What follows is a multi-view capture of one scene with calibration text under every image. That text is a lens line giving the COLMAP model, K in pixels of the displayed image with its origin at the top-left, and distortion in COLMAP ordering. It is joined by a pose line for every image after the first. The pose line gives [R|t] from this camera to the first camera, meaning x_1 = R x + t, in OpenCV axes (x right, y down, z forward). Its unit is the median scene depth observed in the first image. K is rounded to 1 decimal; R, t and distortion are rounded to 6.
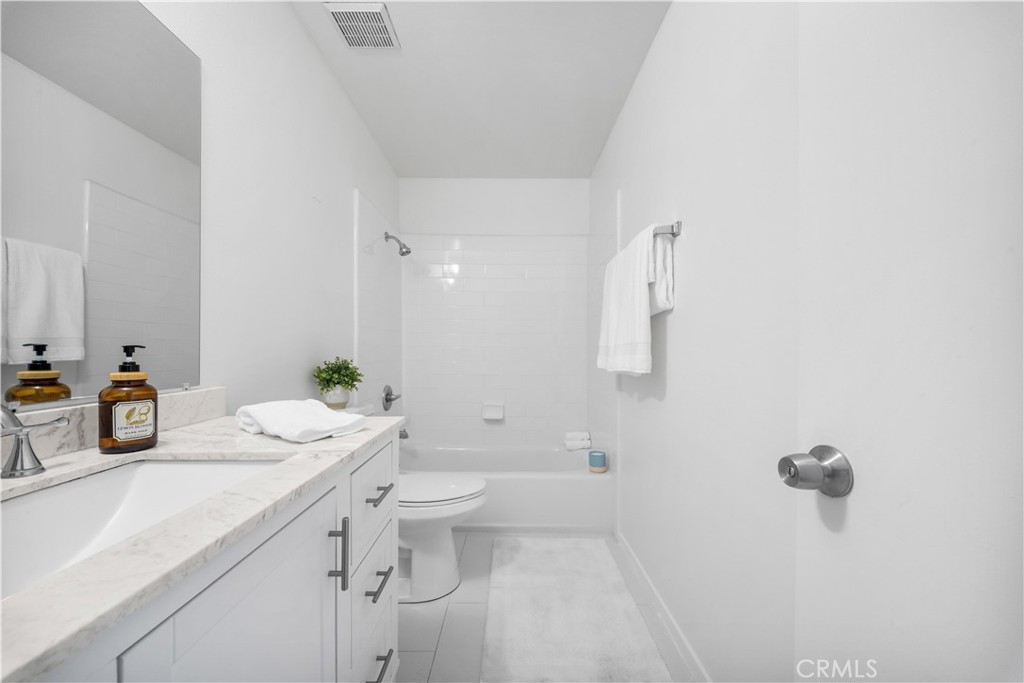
lens RADIAL K [[365.7, 0, 511.5], [0, 365.7, 348.5], [0, 0, 1]] dist [0.001154, -0.003854]
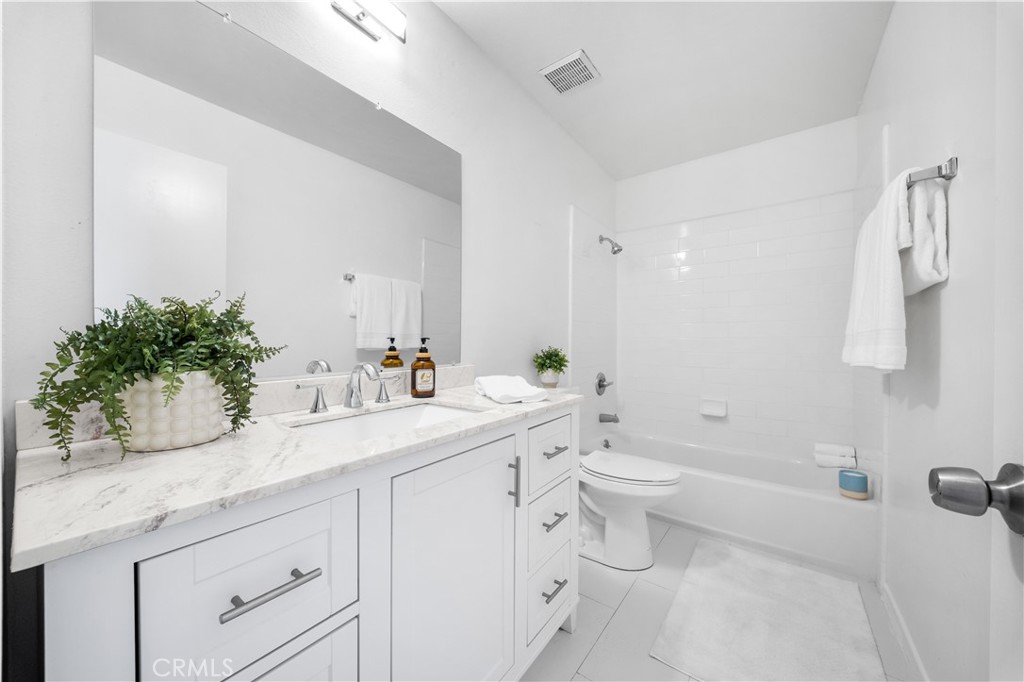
lens RADIAL K [[365.5, 0, 511.7], [0, 365.5, 333.7], [0, 0, 1]] dist [-0.000087, -0.003372]
pose [[0.793076, -0.015831, -0.608917, 0.194400], [0.004458, 0.999786, -0.020187, 0.005113], [0.609107, 0.013295, 0.792977, -0.075514]]
